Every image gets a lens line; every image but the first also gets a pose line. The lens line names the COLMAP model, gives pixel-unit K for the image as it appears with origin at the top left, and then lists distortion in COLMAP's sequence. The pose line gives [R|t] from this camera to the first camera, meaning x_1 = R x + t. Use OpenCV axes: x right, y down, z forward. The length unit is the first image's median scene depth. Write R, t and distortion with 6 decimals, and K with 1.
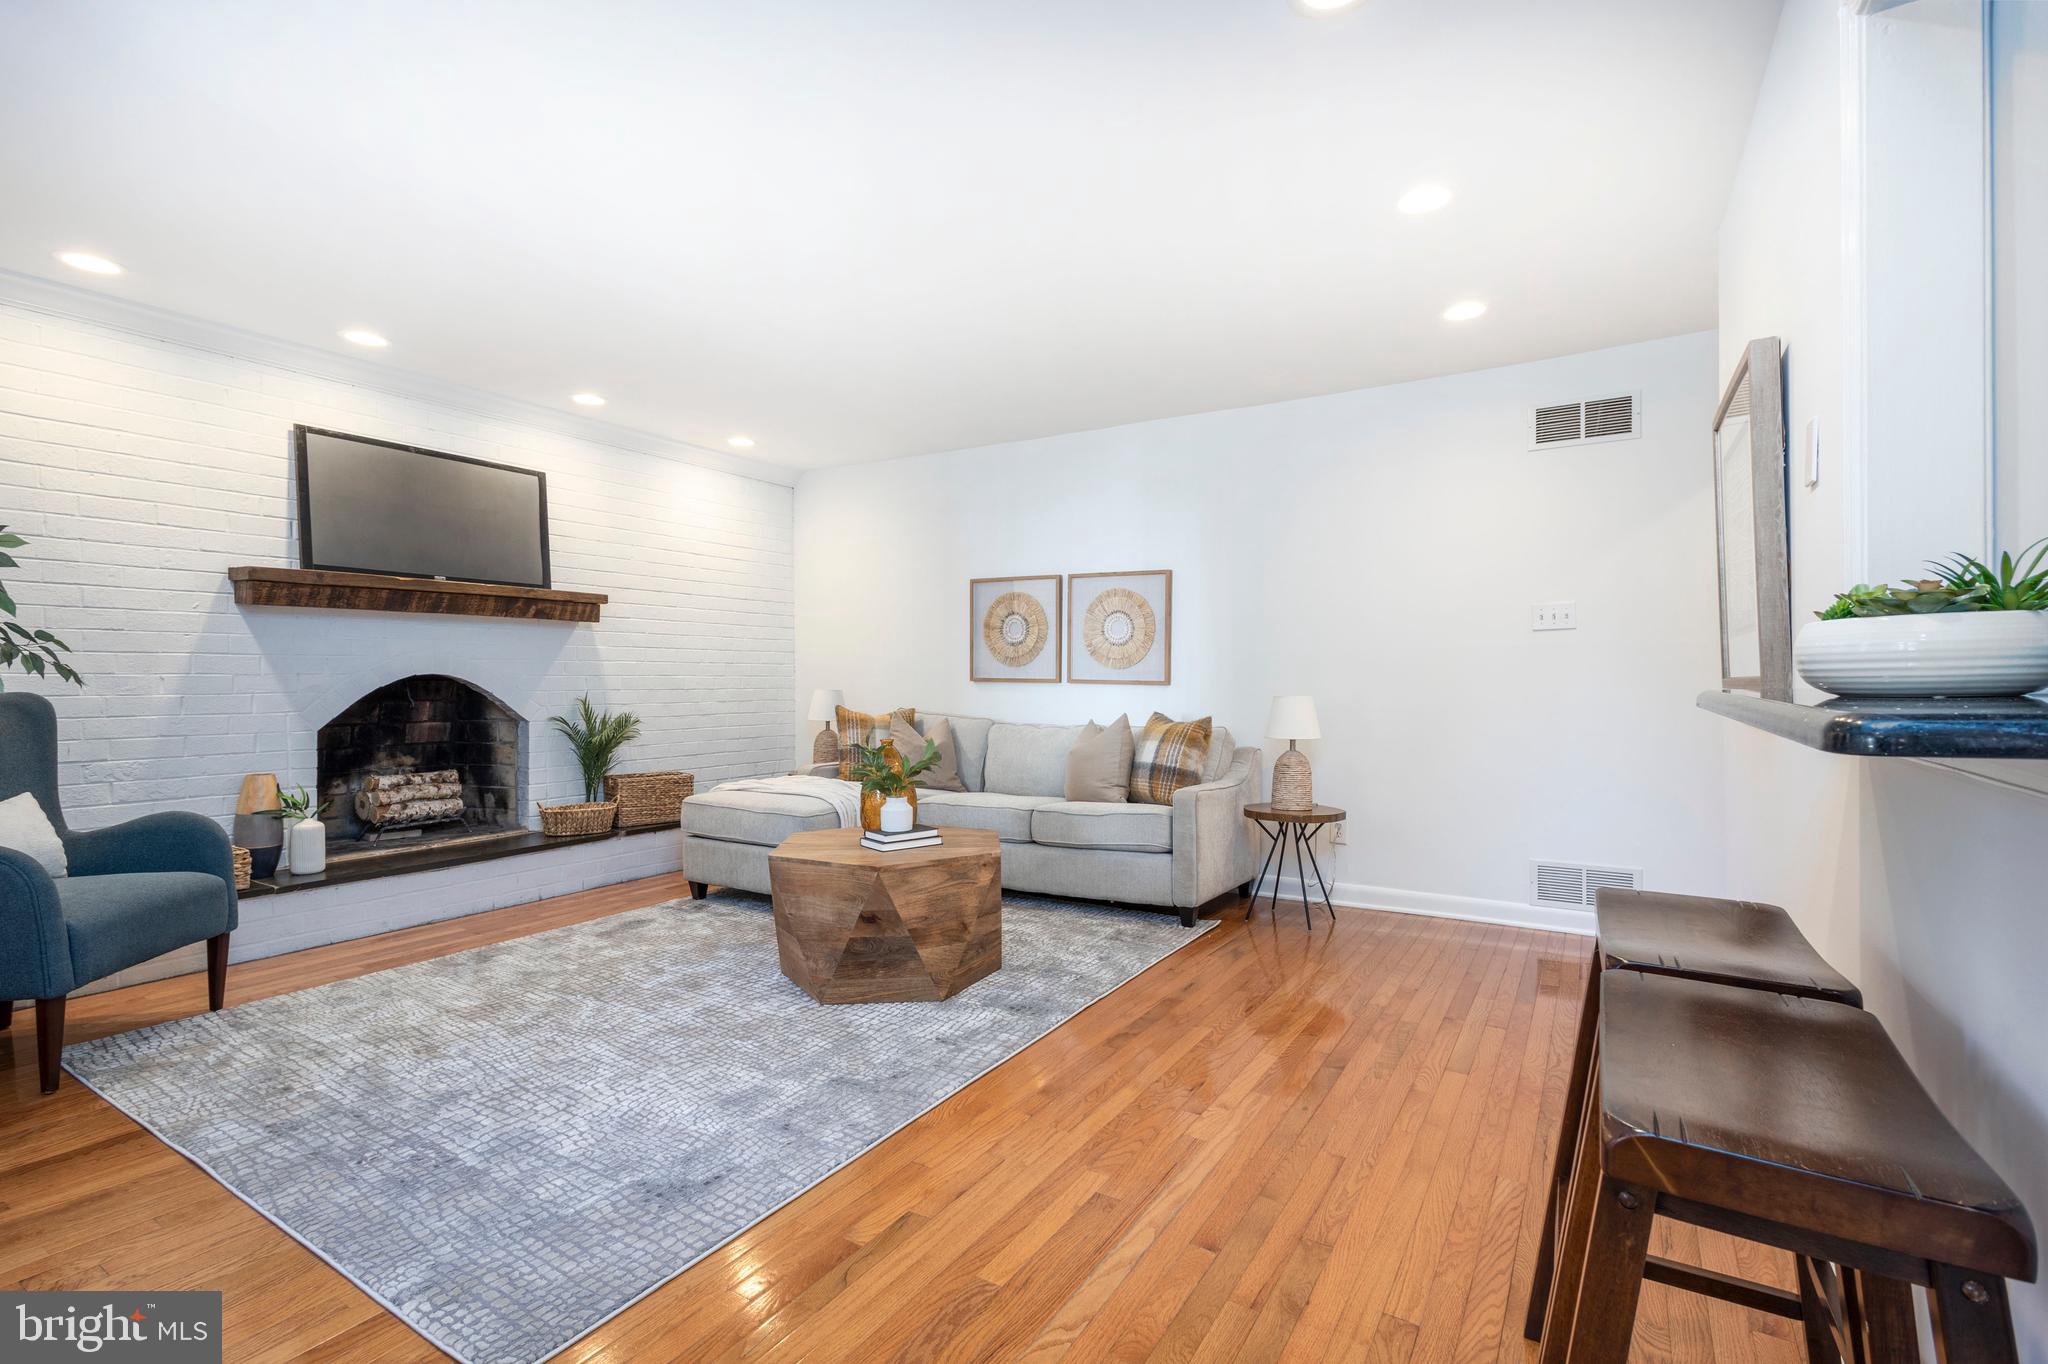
lens RADIAL K [[932.1, 0, 1024.0], [0, 932.1, 682.0], [0, 0, 1]] dist [0.004181, 0.000095]
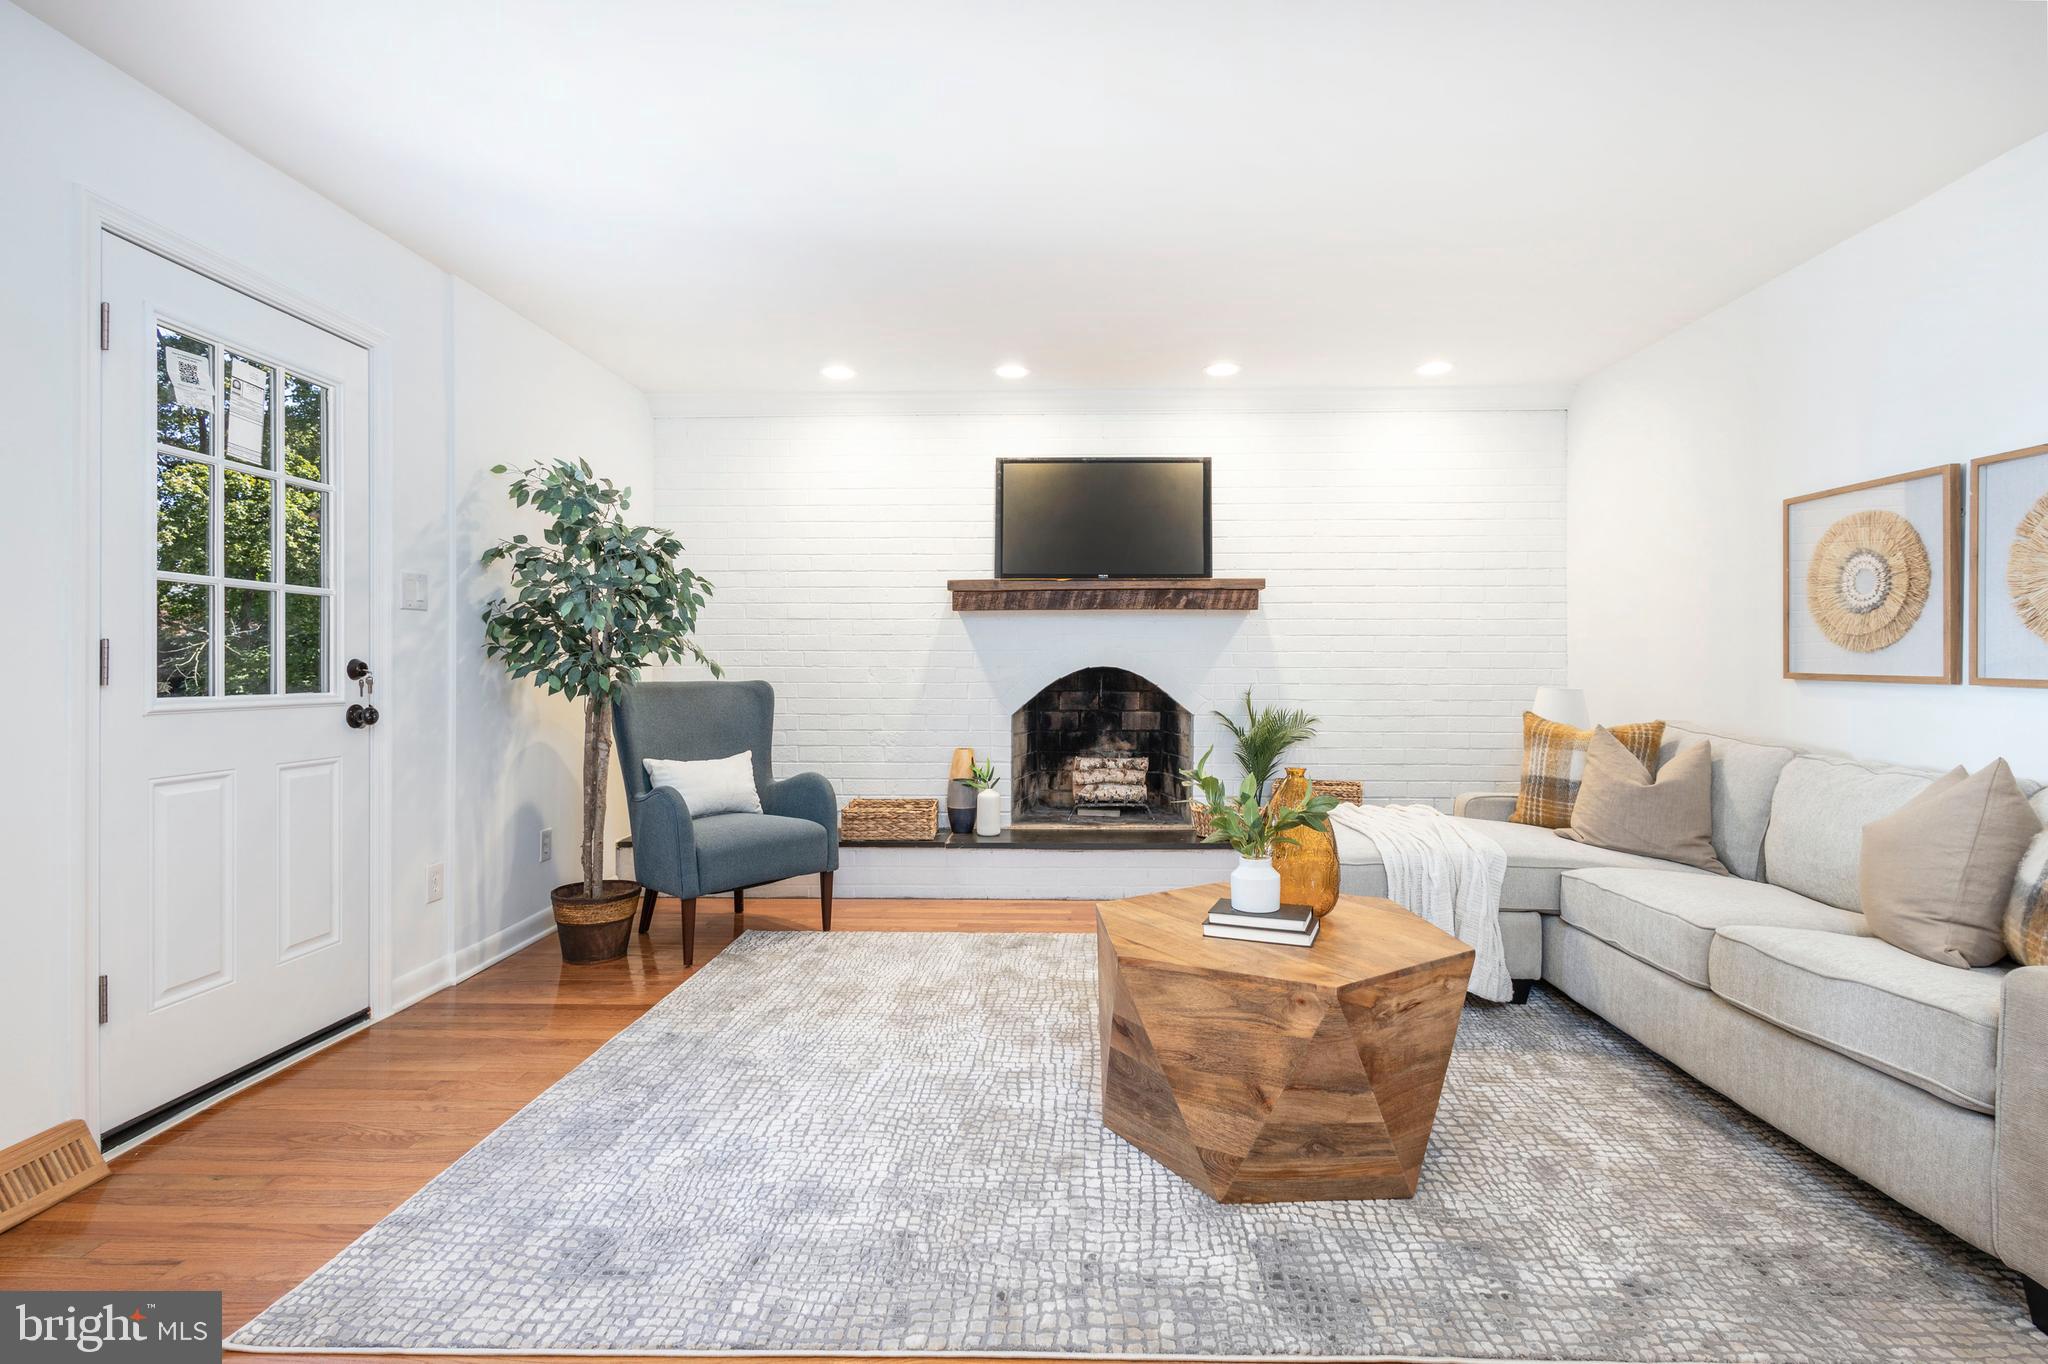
lens RADIAL K [[947.0, 0, 1068.7], [0, 947.0, 664.0], [0, 0, 1]] dist [0.007475, 0.000173]
pose [[0.509224, -0.001234, -0.860633, 0.305069], [-0.004943, 0.999978, -0.004358, -0.007043], [0.860620, 0.006474, 0.509207, 0.452691]]
